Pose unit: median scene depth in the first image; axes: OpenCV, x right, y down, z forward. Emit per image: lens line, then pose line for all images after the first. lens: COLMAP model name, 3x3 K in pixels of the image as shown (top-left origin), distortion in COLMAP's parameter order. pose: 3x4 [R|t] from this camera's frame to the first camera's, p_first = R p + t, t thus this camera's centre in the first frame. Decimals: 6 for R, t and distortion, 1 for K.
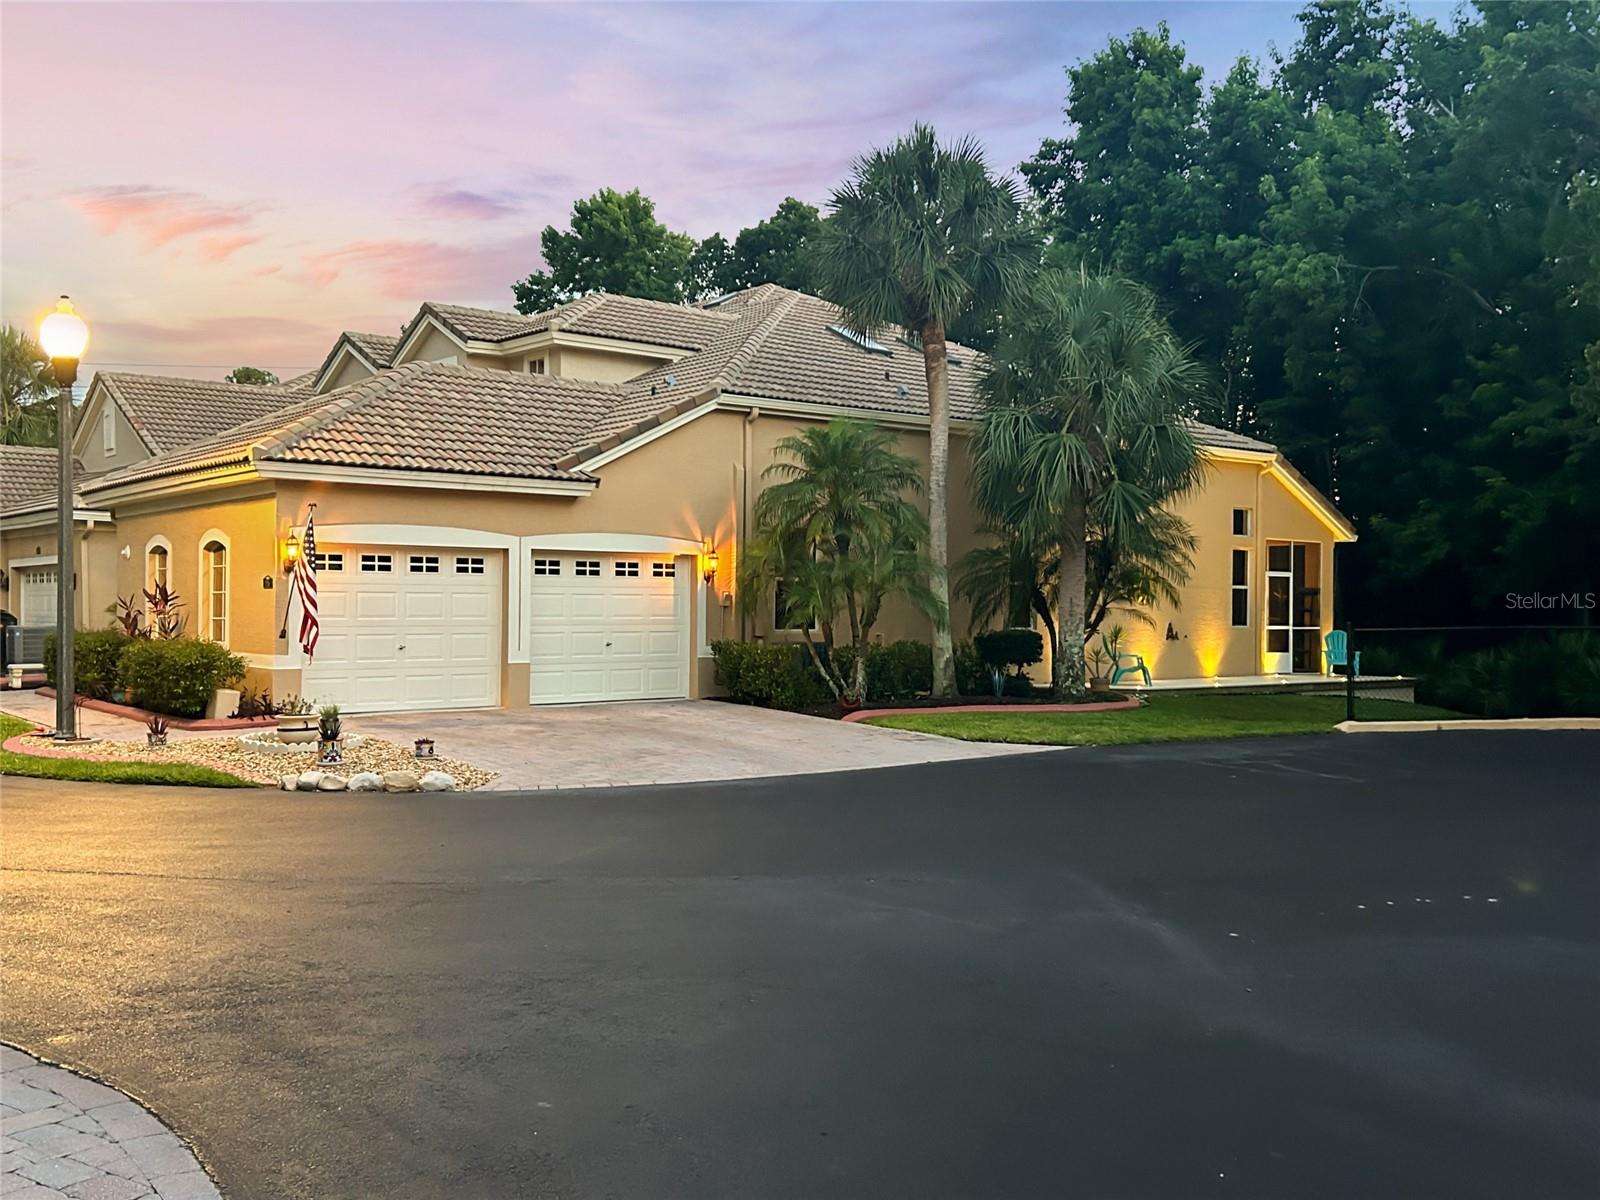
lens RADIAL K [[1517.1, 0, 800.0], [0, 1517.1, 600.0], [0, 0, 1]] dist [0.025910, 0.013448]
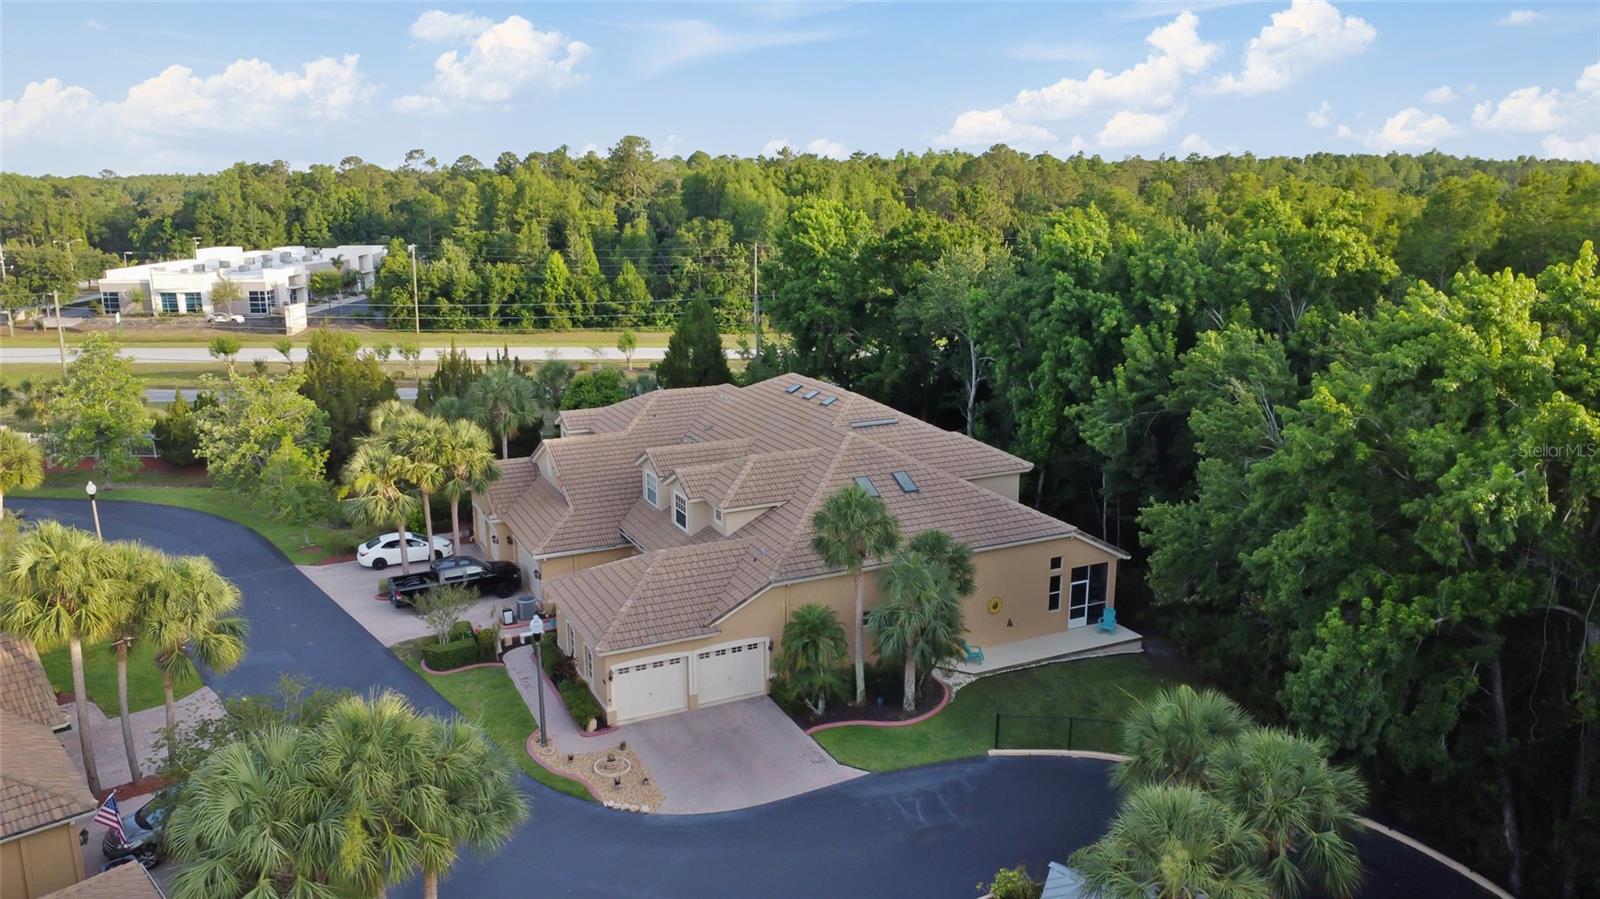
lens RADIAL K [[1163.1, 0, 800.0], [0, 1163.1, 449.5], [0, 0, 1]] dist [-0.000890, -0.000105]
pose [[0.975269, 0.044544, -0.216485, 0.281317], [0.006309, 0.973471, 0.228723, -0.560038], [0.220930, -0.224433, 0.949115, -0.544244]]
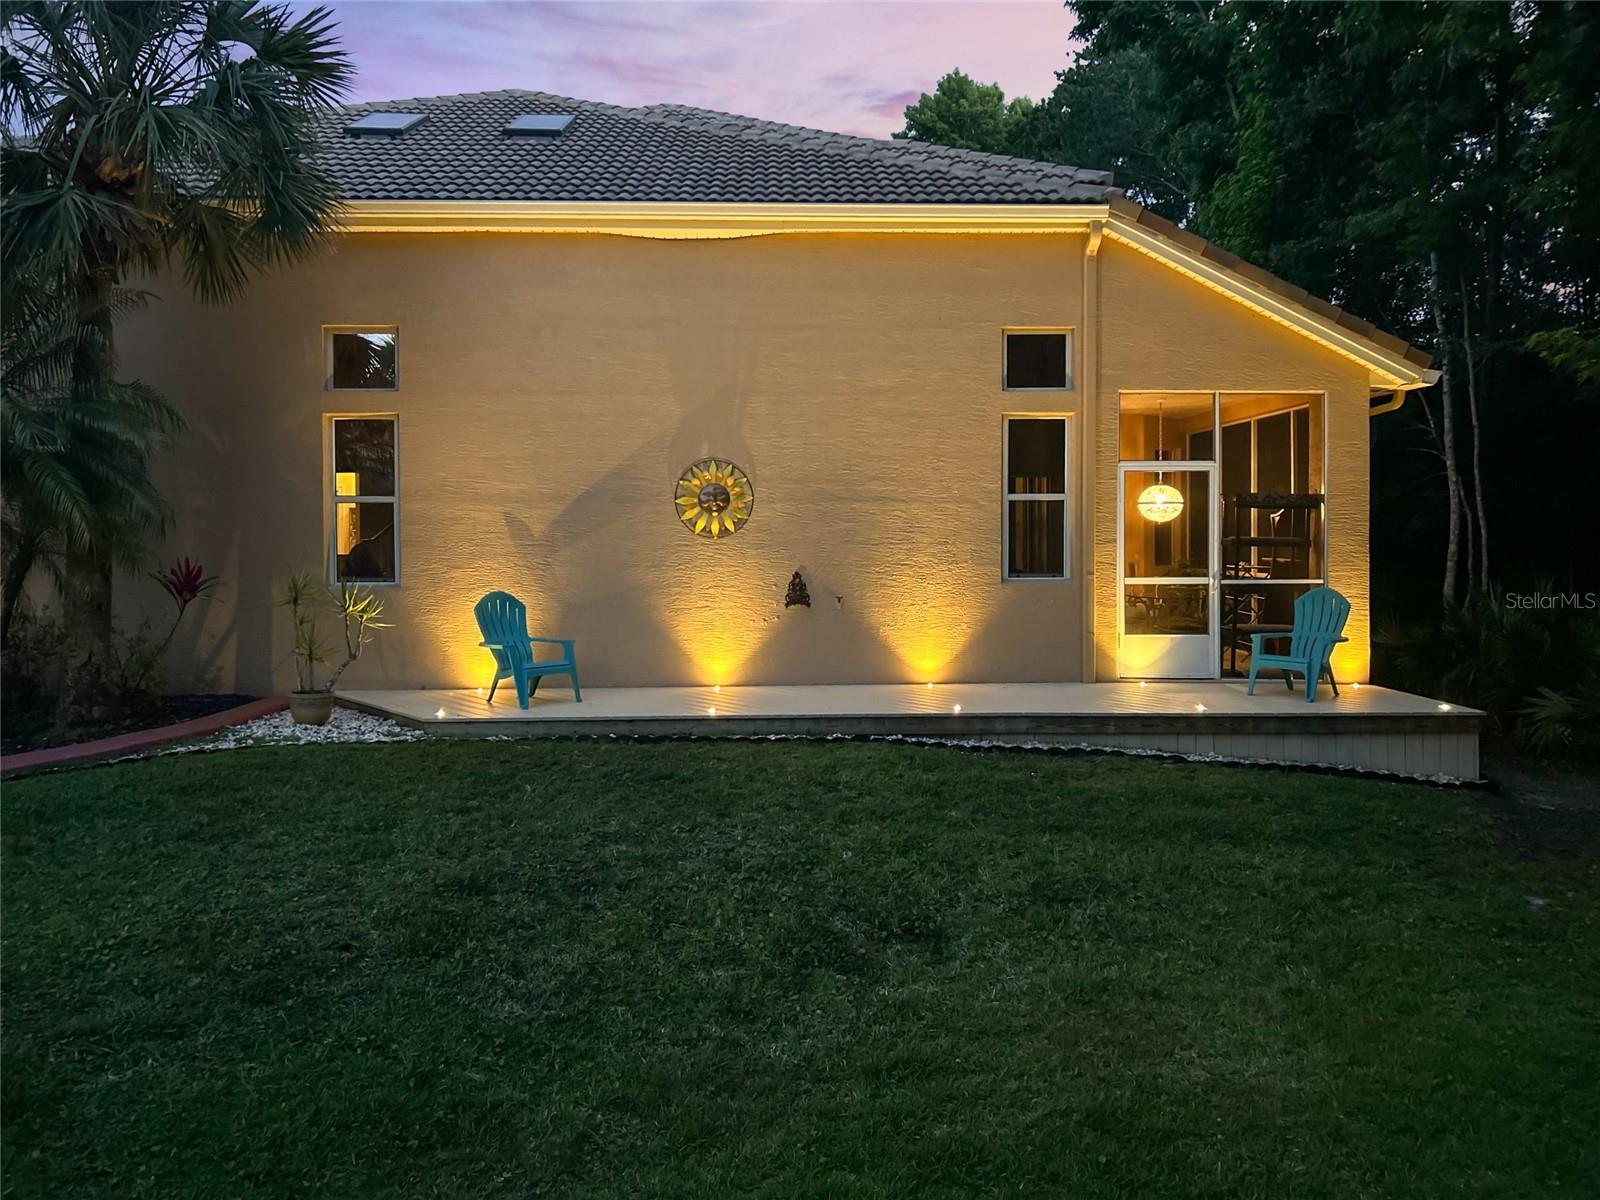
lens RADIAL K [[1187.6, 0, 800.0], [0, 1187.6, 600.0], [0, 0, 1]] dist [0.051356, -0.001521]
pose [[0.802667, 0.020301, -0.596082, 0.448493], [0.011871, 0.998679, 0.049997, 0.004323], [0.596310, -0.047207, 0.801365, 0.640925]]
